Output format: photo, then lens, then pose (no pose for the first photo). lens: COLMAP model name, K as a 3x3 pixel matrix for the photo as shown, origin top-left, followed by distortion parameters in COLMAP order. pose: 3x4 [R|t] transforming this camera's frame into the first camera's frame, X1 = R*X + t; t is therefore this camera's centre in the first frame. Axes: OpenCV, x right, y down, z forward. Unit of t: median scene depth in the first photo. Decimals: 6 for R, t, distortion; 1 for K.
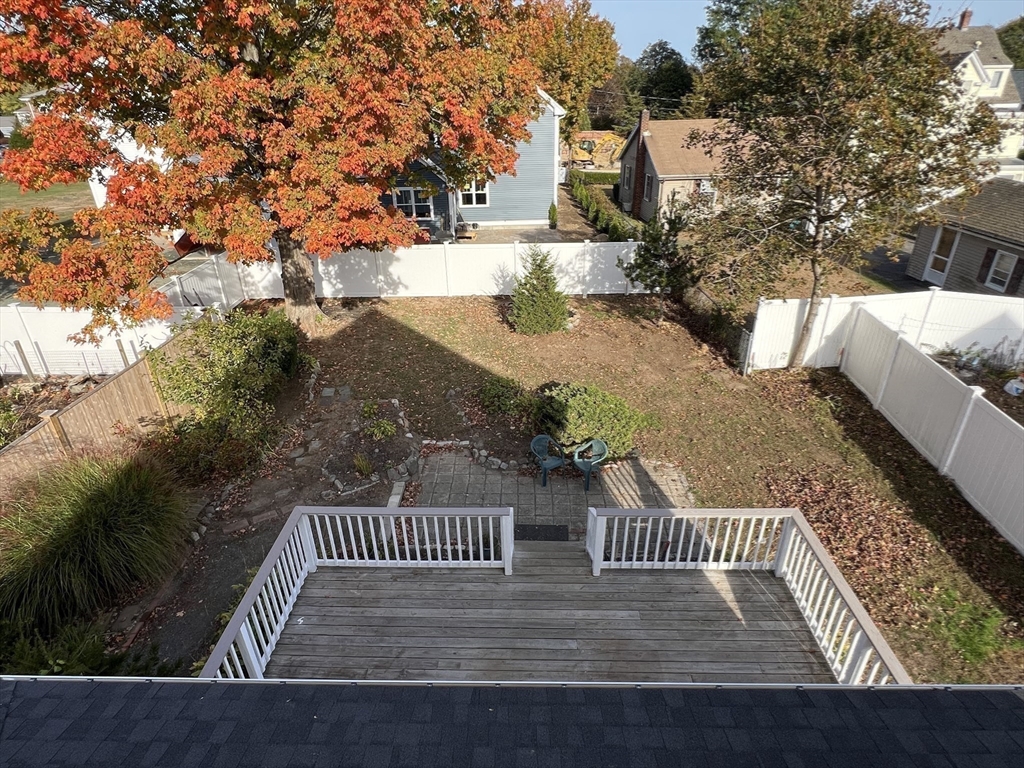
lens RADIAL K [[557.6, 0, 515.3], [0, 557.6, 389.1], [0, 0, 1]] dist [-0.002815, 0.000068]
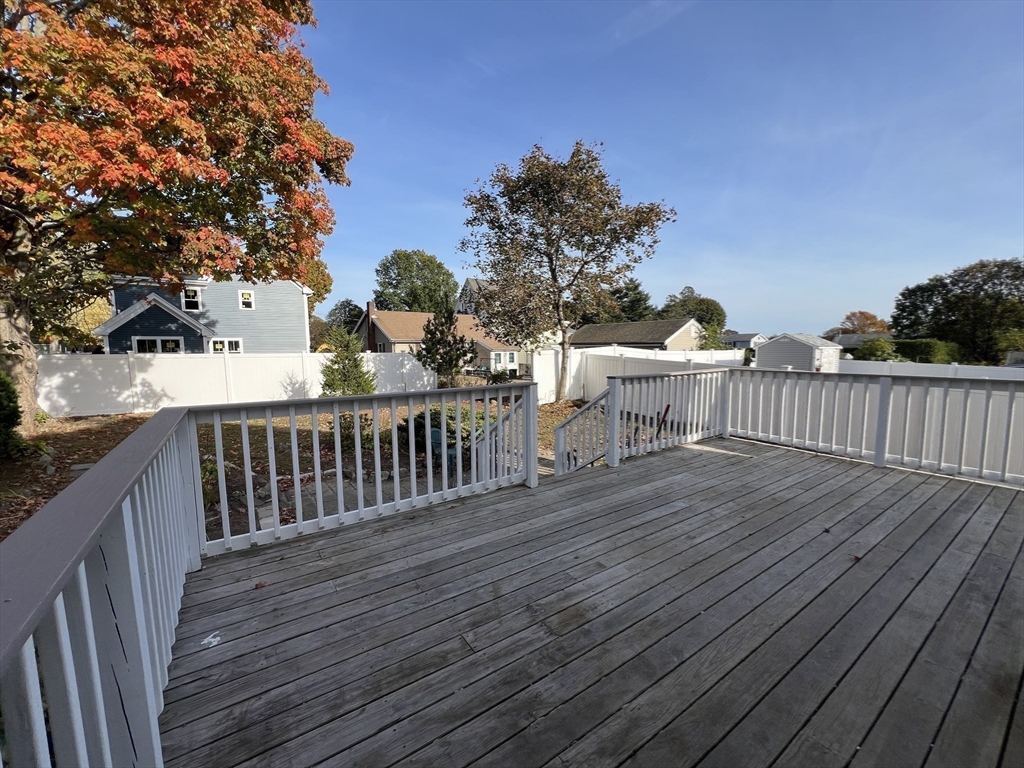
lens RADIAL K [[400.6, 0, 511.1], [0, 400.6, 387.9], [0, 0, 1]] dist [-0.001355, 0.000026]
pose [[0.816024, -0.049955, 0.575855, -0.351320], [0.253885, 0.925988, -0.279443, 0.366708], [-0.519275, 0.374233, 0.768312, 0.581490]]
